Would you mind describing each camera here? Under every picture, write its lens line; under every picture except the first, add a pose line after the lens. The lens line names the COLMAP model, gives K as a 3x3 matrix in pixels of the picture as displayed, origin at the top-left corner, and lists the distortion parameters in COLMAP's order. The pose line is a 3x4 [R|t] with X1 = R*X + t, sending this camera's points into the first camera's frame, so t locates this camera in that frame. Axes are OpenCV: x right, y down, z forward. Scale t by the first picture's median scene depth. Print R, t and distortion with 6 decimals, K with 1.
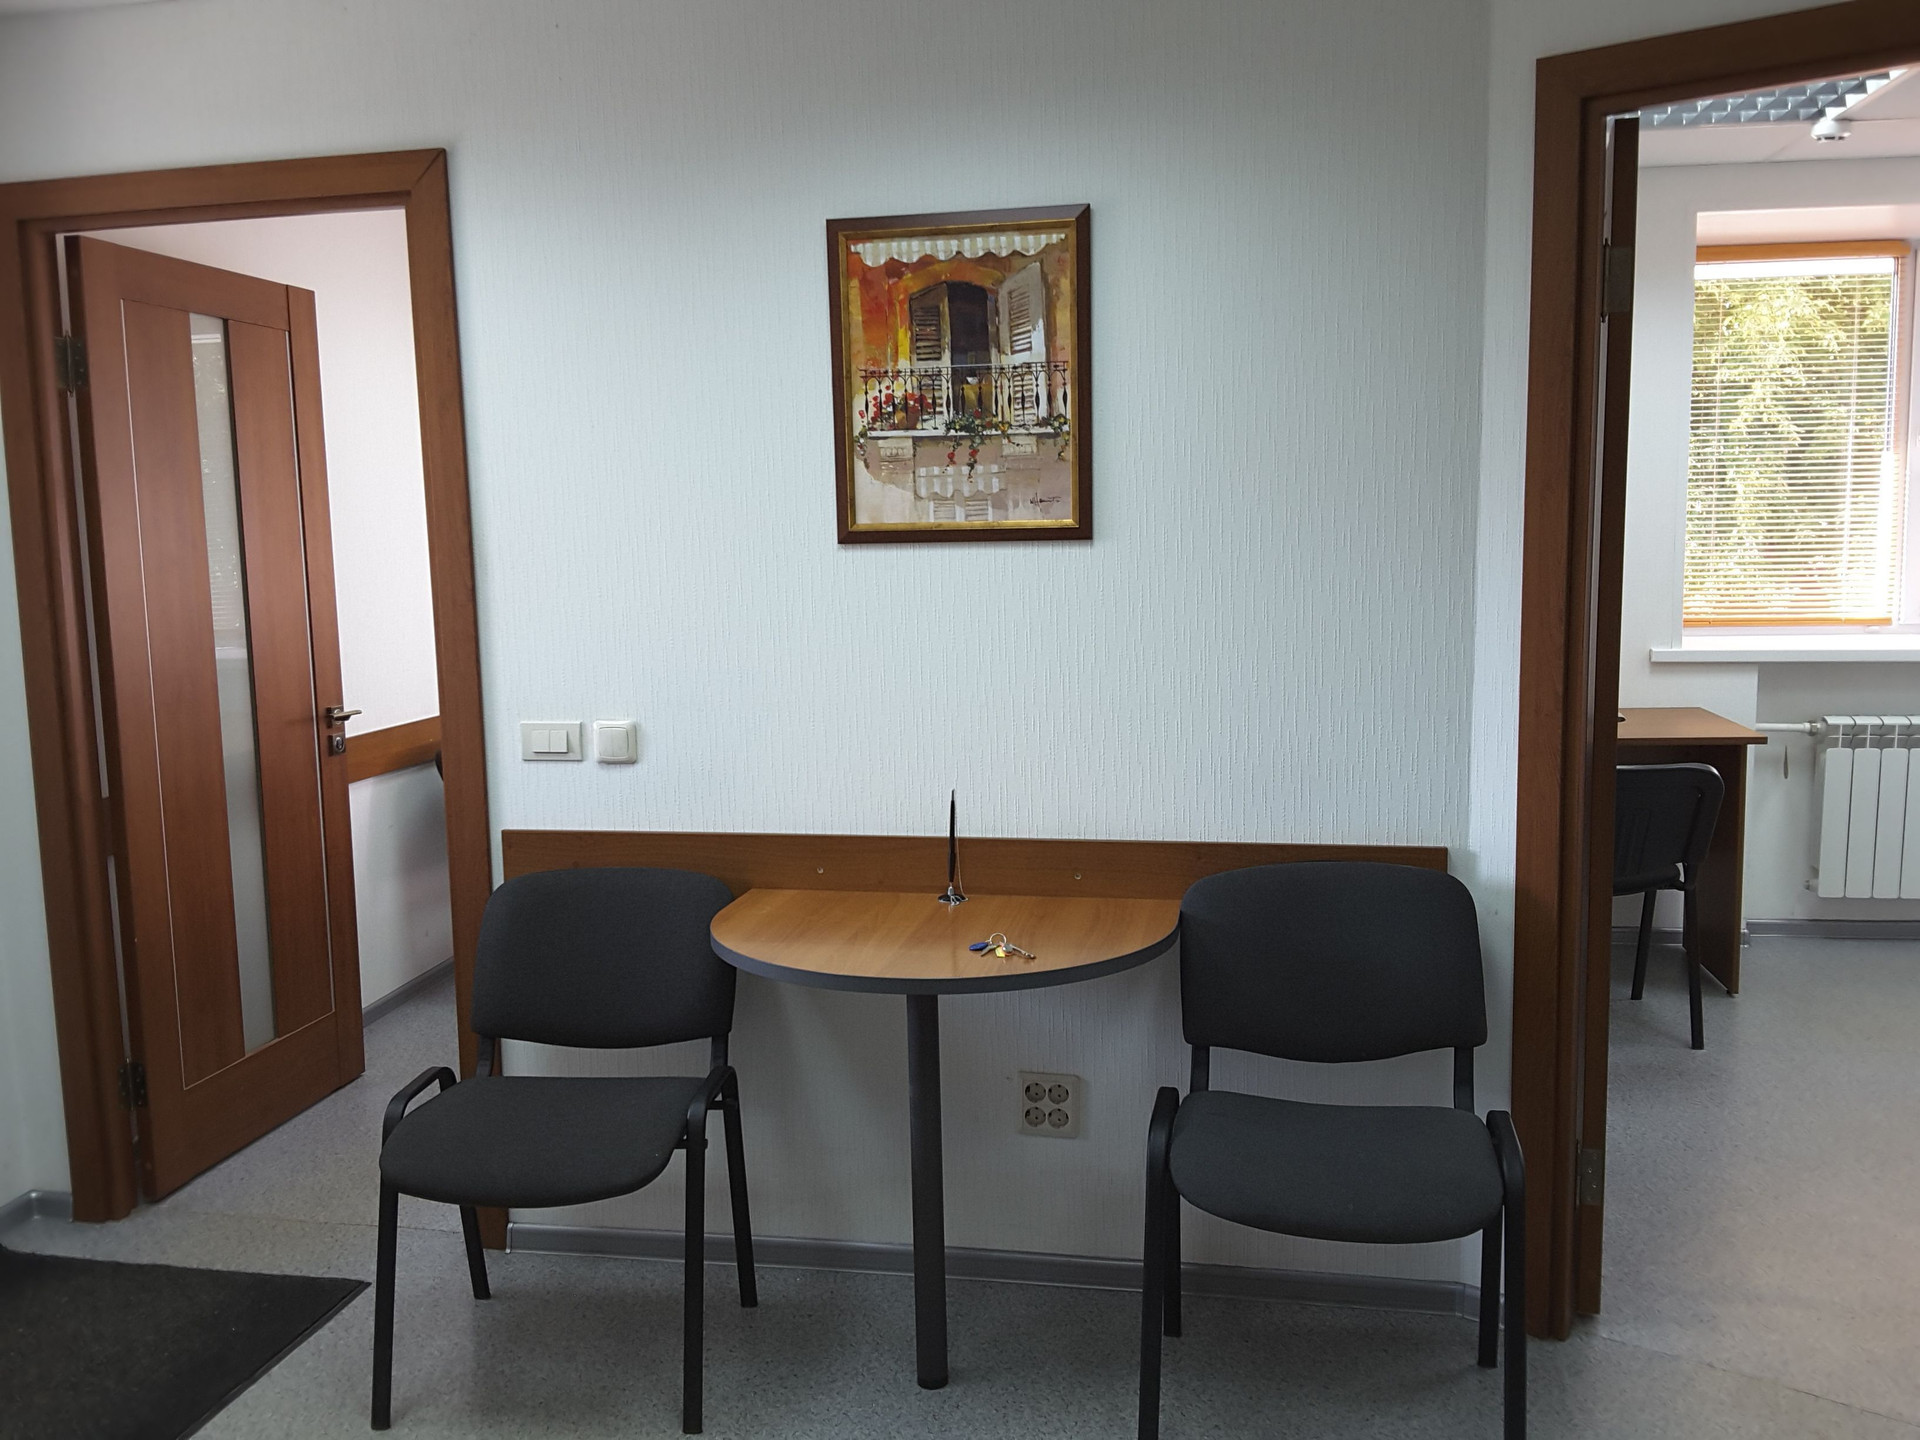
lens RADIAL K [[1511.0, 0, 951.6], [0, 1511.0, 712.9], [0, 0, 1]] dist [0.120117, -0.213418]
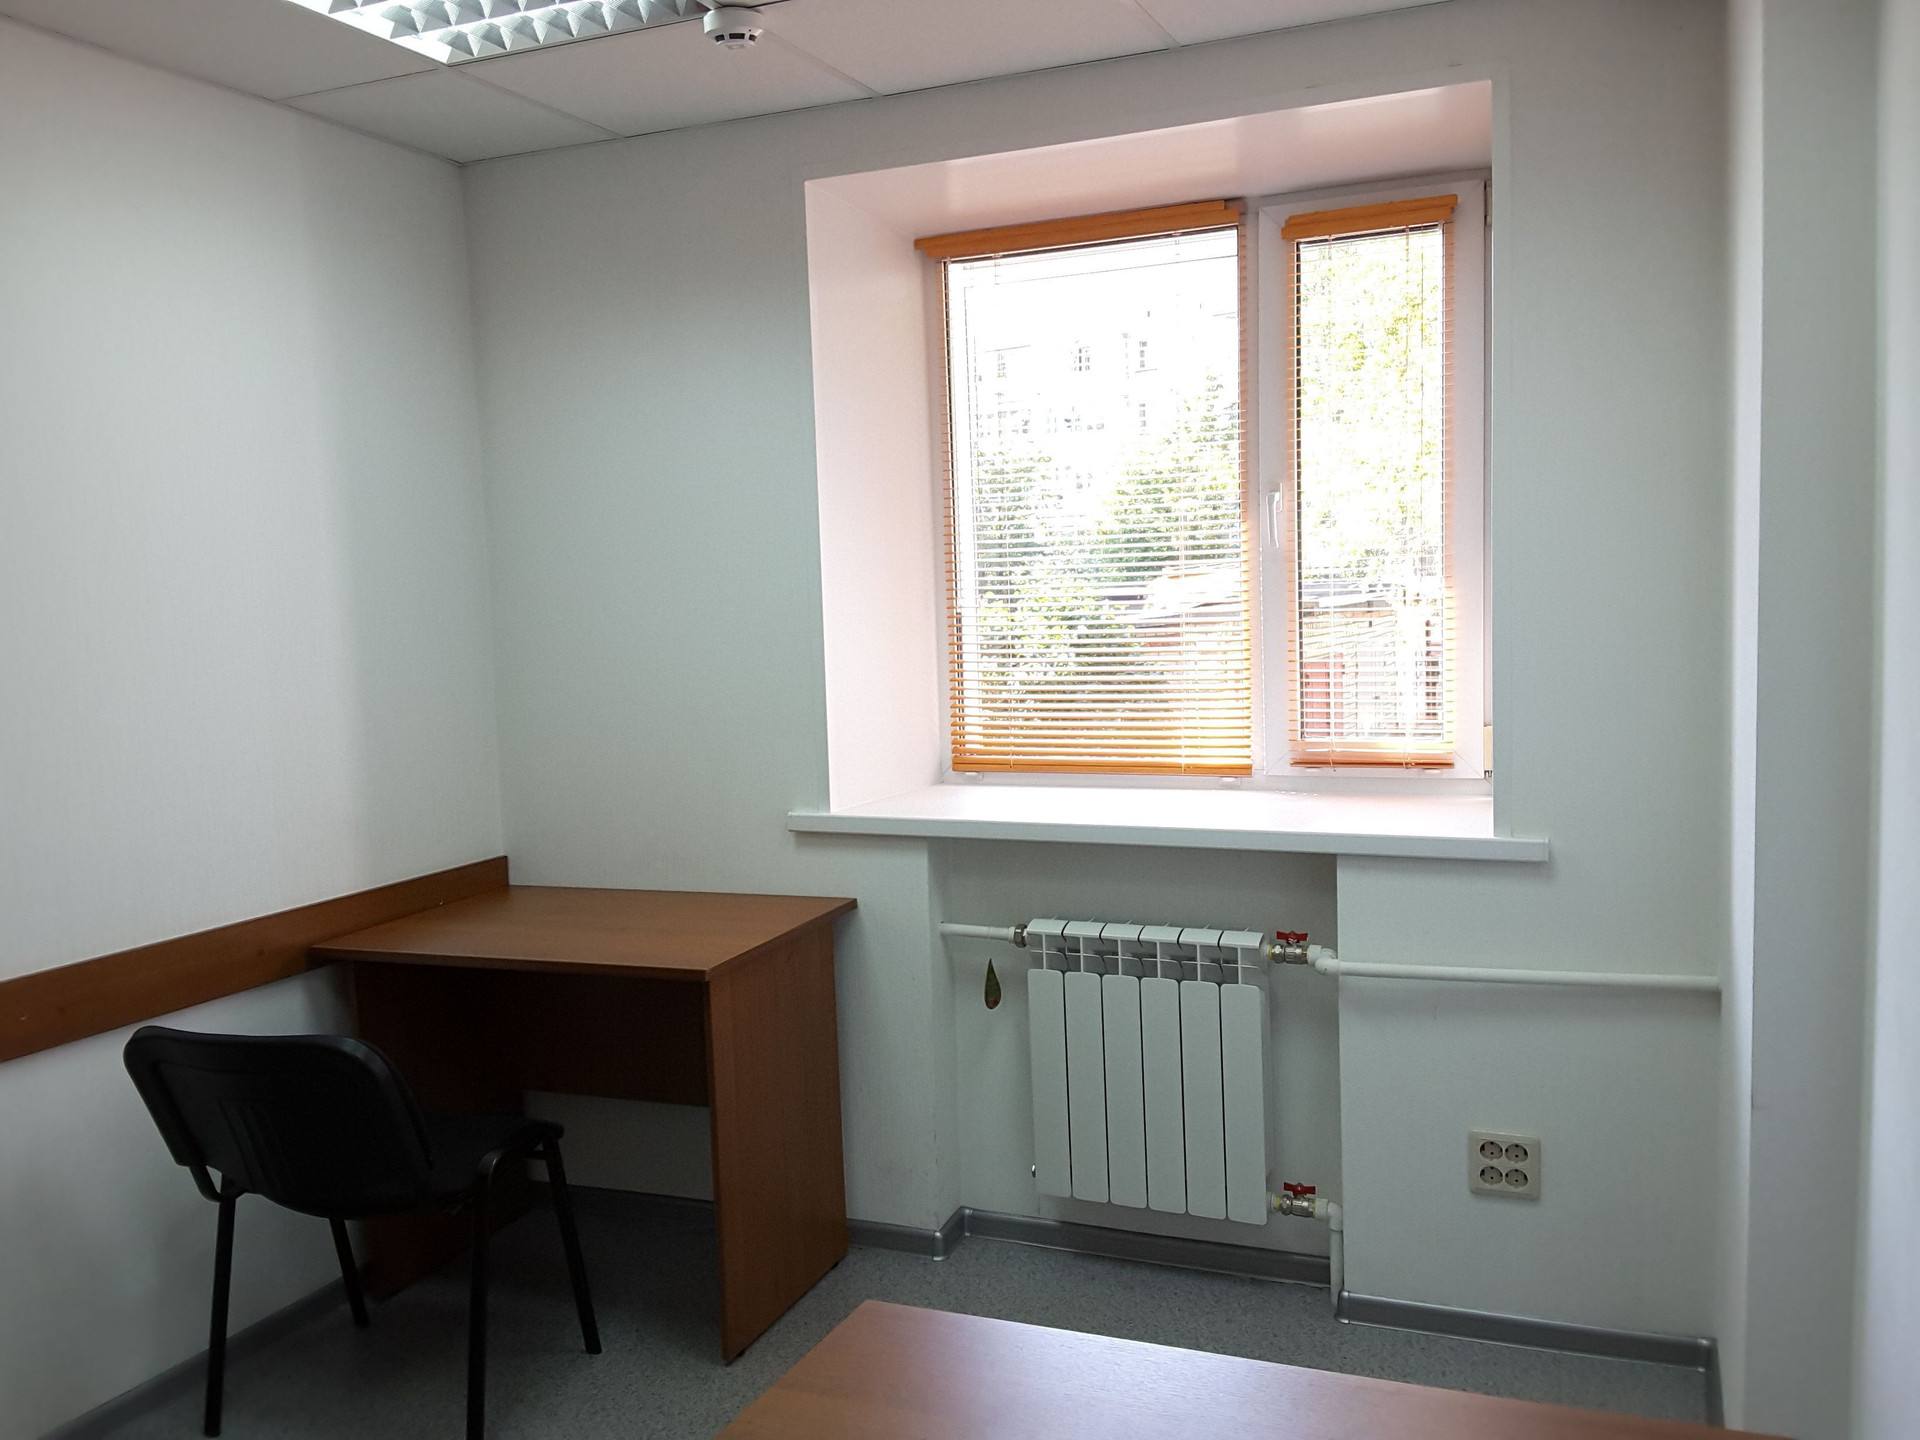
lens RADIAL K [[1554.2, 0, 954.5], [0, 1554.2, 714.9], [0, 0, 1]] dist [0.121822, -0.204428]
pose [[0.974872, 0.011763, -0.222456, 0.628728], [-0.019722, 0.999241, -0.033590, -0.057963], [0.221892, 0.037133, 0.974364, 0.301868]]
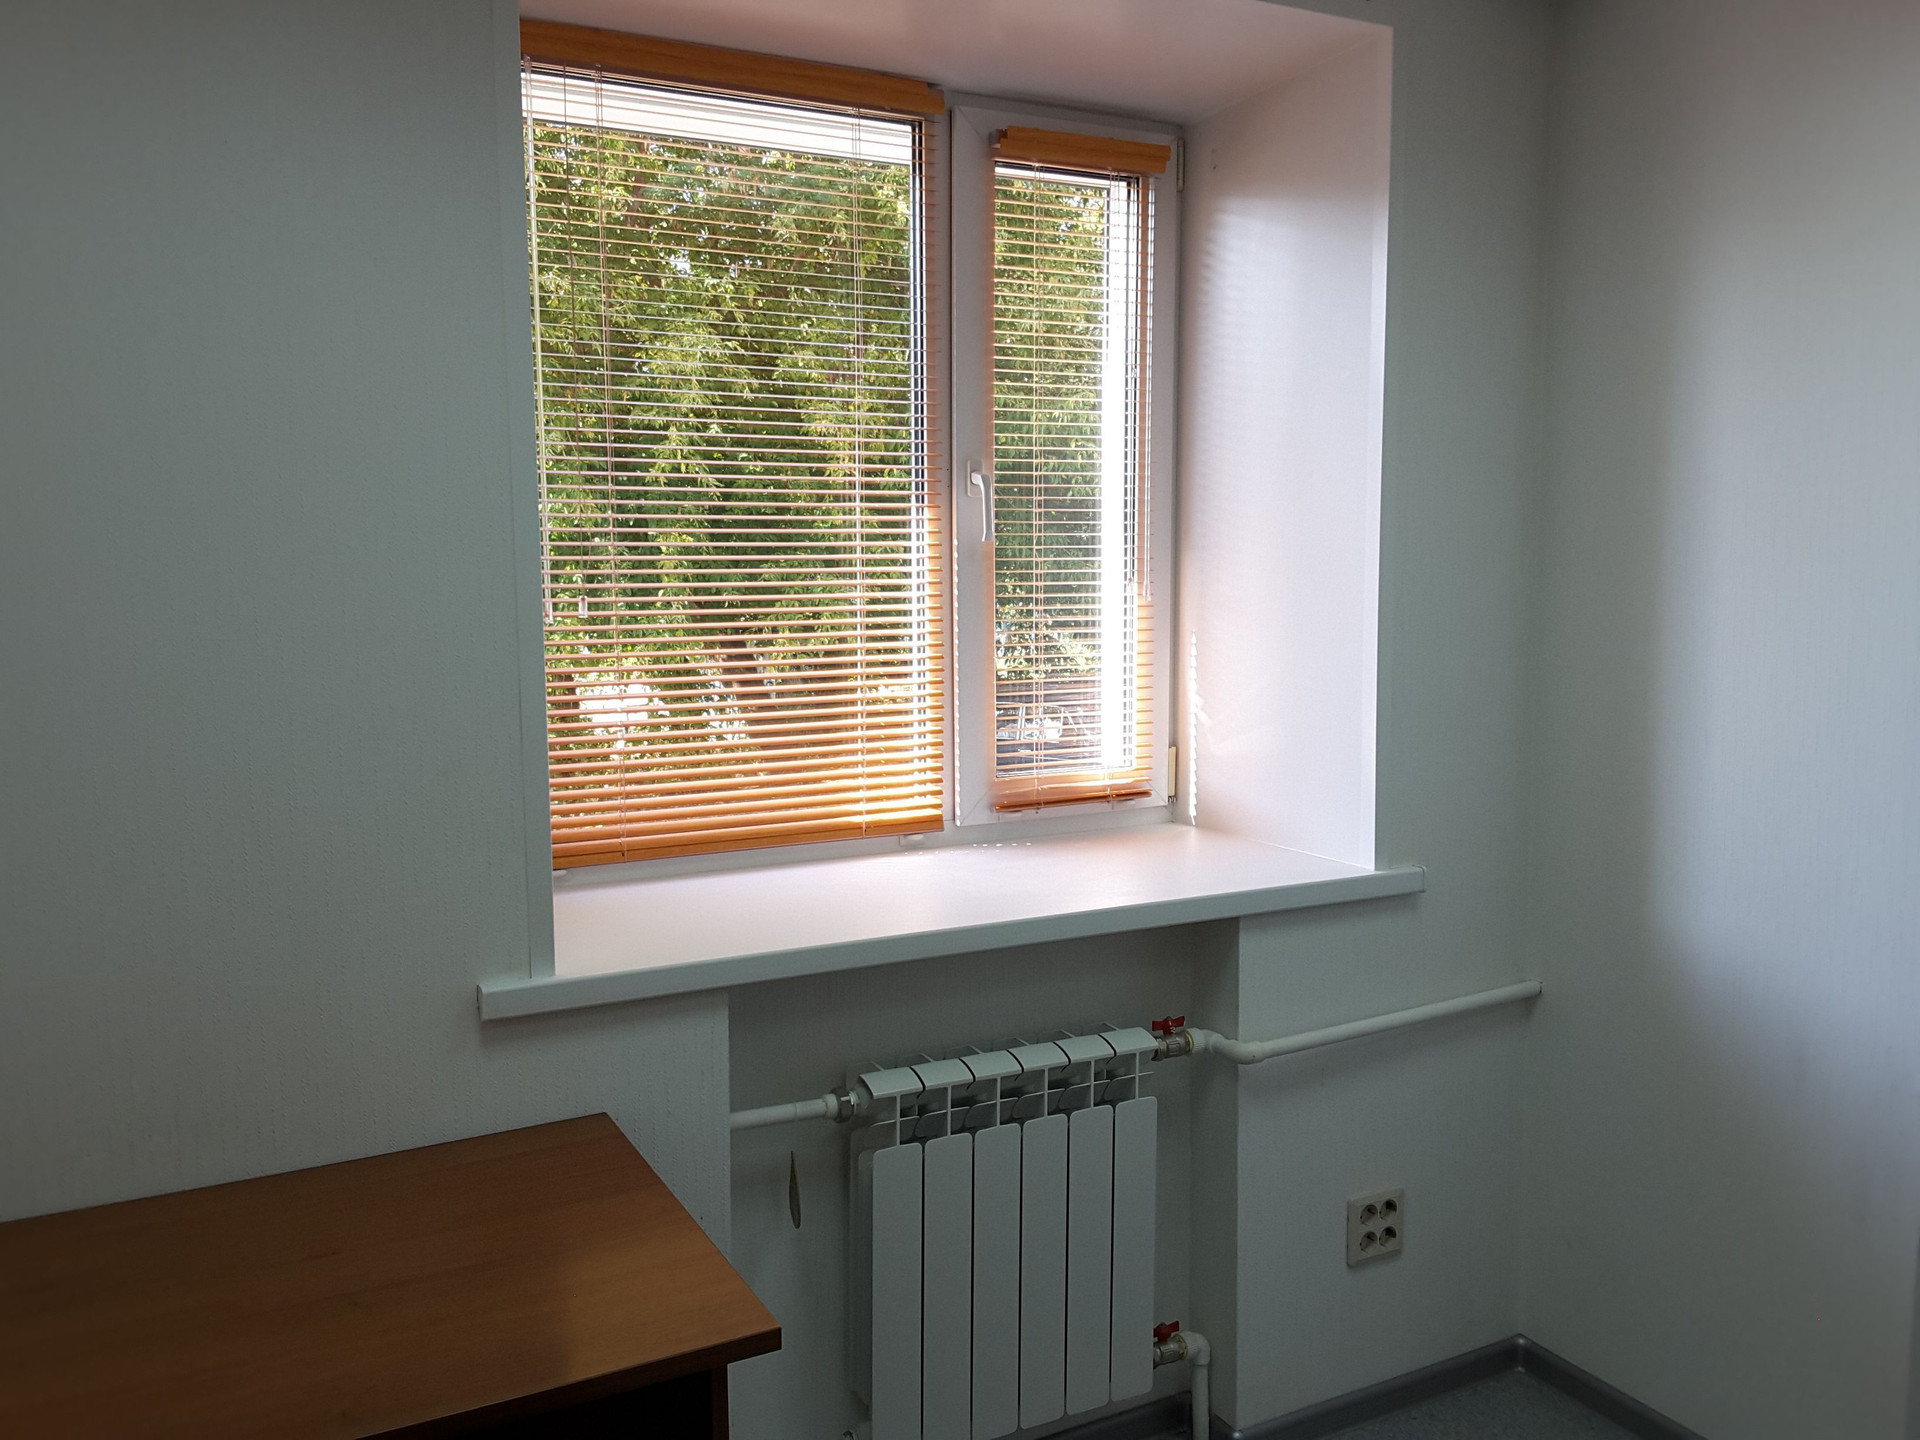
lens RADIAL K [[1554.2, 0, 954.5], [0, 1554.2, 714.9], [0, 0, 1]] dist [0.121822, -0.204428]
pose [[0.793828, -0.044707, 0.606497, 0.287722], [0.063246, 0.997955, -0.009218, -0.090635], [-0.604845, 0.045676, 0.795032, 0.560264]]
